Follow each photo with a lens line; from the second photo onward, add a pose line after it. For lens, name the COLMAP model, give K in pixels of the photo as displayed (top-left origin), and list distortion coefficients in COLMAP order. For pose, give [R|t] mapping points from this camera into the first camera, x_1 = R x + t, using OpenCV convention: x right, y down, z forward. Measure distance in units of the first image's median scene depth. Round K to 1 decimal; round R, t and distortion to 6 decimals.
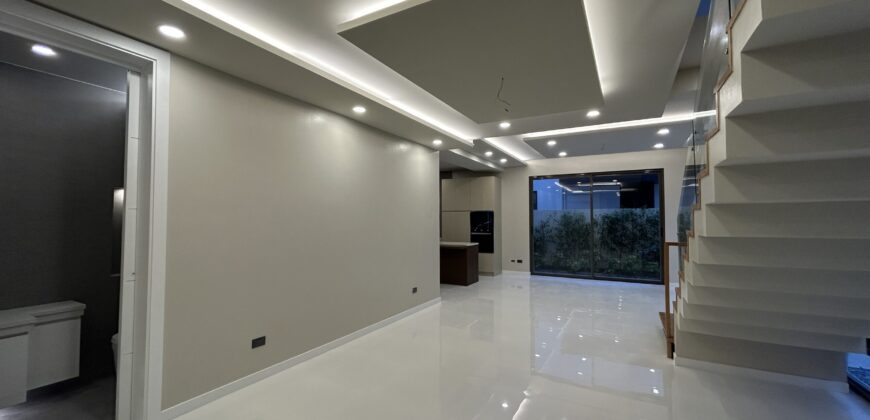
lens RADIAL K [[351.0, 0, 435.6], [0, 351.0, 210.0], [0, 0, 1]] dist [0.001866, -0.000304]
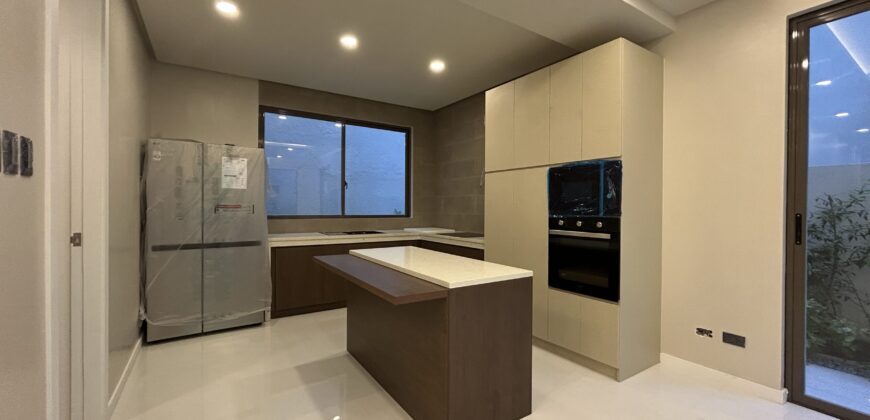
lens RADIAL K [[351.0, 0, 432.3], [0, 351.0, 211.8], [0, 0, 1]] dist [0.001866, -0.000304]
pose [[0.880311, 0.016264, -0.474119, 0.160591], [0.005230, 0.999019, 0.043981, 0.031831], [0.474369, -0.041197, 0.879362, 0.650600]]
